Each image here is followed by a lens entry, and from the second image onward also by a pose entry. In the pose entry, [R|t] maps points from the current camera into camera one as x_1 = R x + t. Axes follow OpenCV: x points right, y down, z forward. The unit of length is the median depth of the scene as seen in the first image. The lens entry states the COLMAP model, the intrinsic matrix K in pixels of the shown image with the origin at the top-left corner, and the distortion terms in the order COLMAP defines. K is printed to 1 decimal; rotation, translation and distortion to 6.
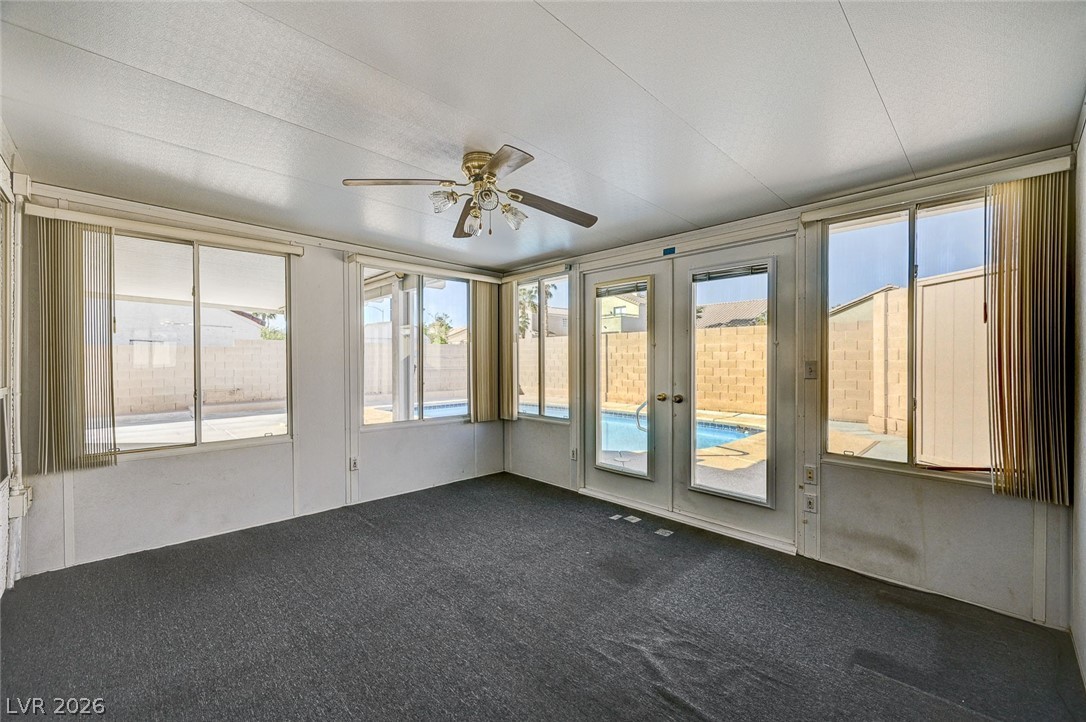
lens RADIAL K [[438.4, 0, 545.7], [0, 438.4, 363.8], [0, 0, 1]] dist [0.000383, -0.000035]
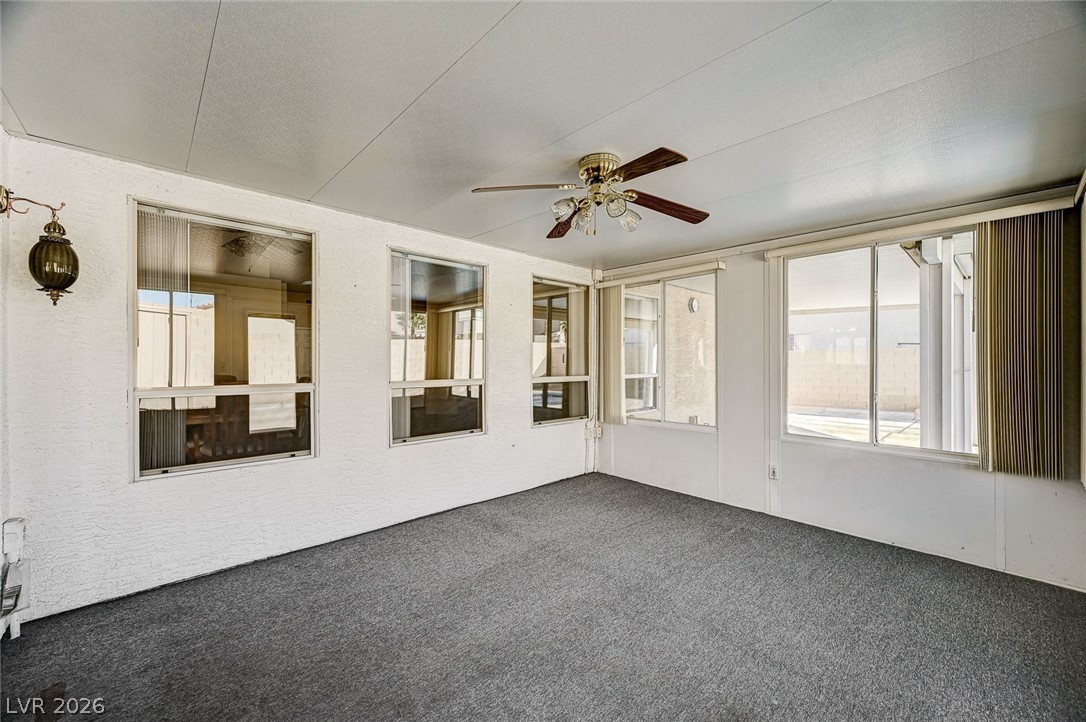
lens RADIAL K [[426.3, 0, 551.0], [0, 426.3, 362.9], [0, 0, 1]] dist [-0.000108, 0.005996]
pose [[-0.008899, 0.001839, -0.999959, 0.531636], [-0.007847, 0.999967, 0.001909, -0.005220], [0.999930, 0.007863, -0.008884, 0.581290]]
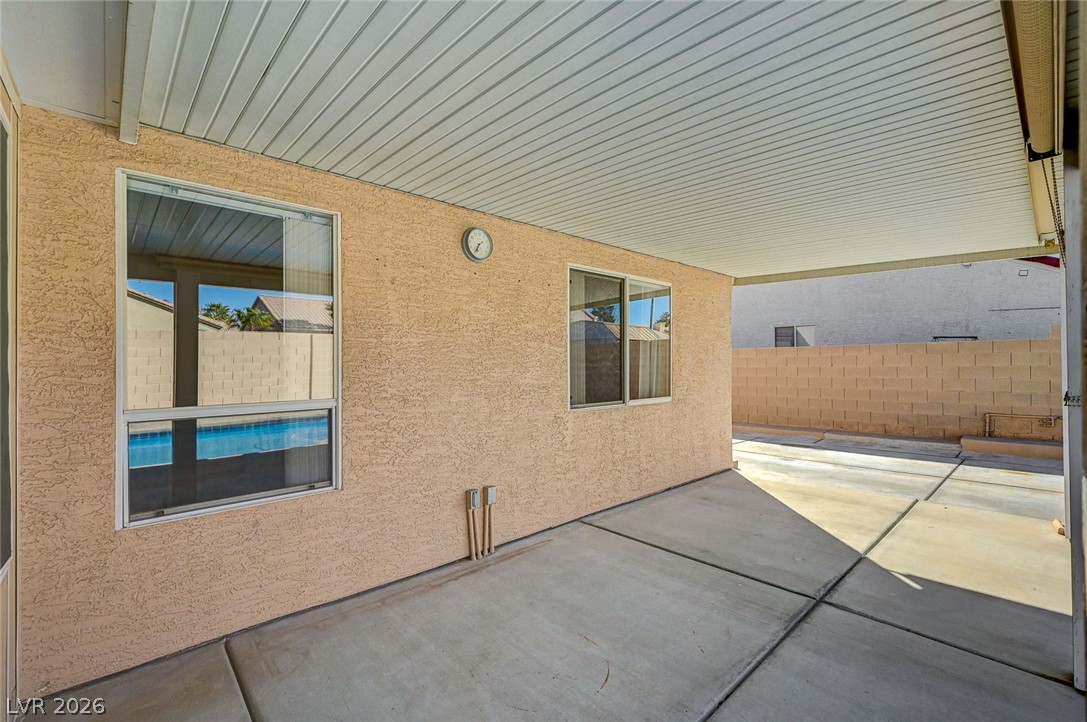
lens RADIAL K [[466.1, 0, 545.3], [0, 466.1, 359.1], [0, 0, 1]] dist [0.002511, 0.000246]
pose [[-0.012903, -0.032035, -0.999403, -0.416358], [0.012152, 0.999408, -0.032192, 0.002420], [0.999843, -0.012560, -0.012506, 1.331279]]
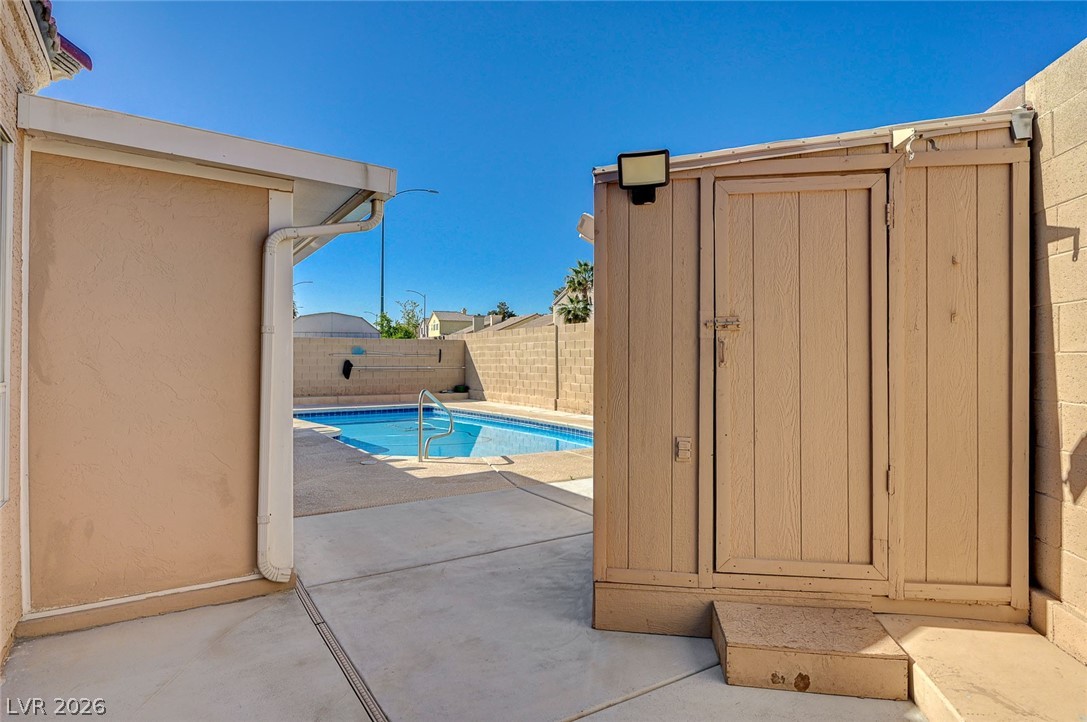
lens RADIAL K [[601.3, 0, 543.5], [0, 601.3, 361.0], [0, 0, 1]] dist [0.000263, 0.000014]
pose [[0.980410, 0.004148, -0.196925, 1.294684], [-0.005484, 0.999966, -0.006238, 0.014732], [0.196893, 0.007195, 0.980399, -0.297050]]
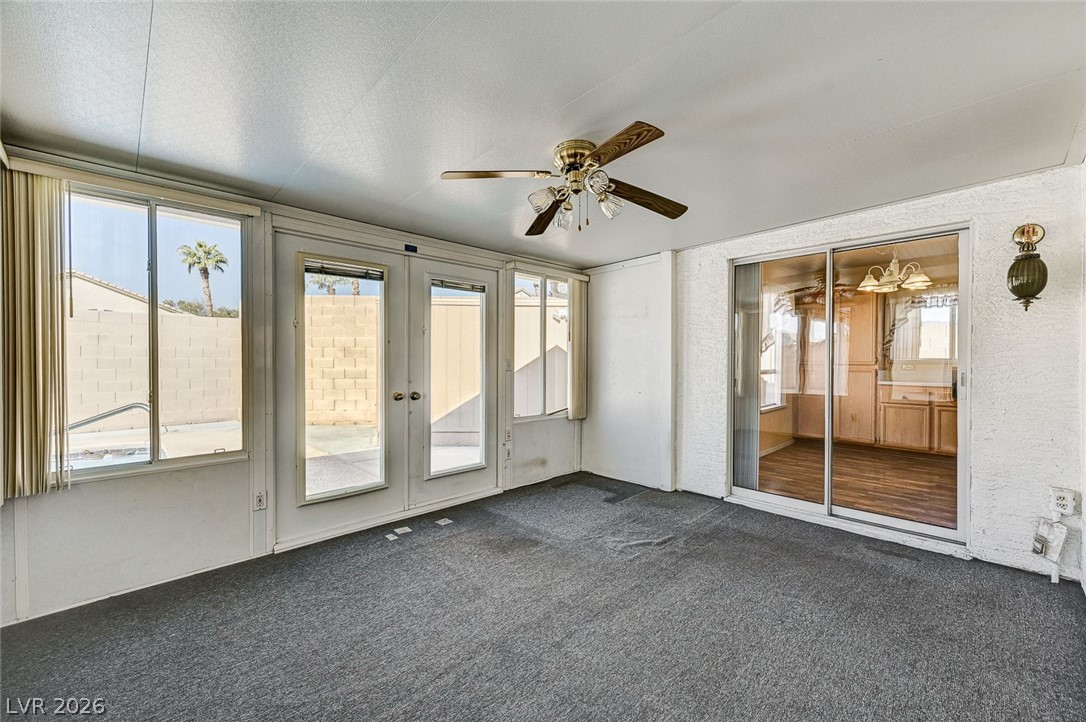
lens RADIAL K [[440.3, 0, 548.1], [0, 440.3, 363.0], [0, 0, 1]] dist [0.000140, 0.000280]
pose [[-0.006642, -0.008925, 0.999938, -0.715830], [0.007208, 0.999934, 0.008972, -0.003097], [-0.999952, 0.007267, -0.006577, 0.688738]]
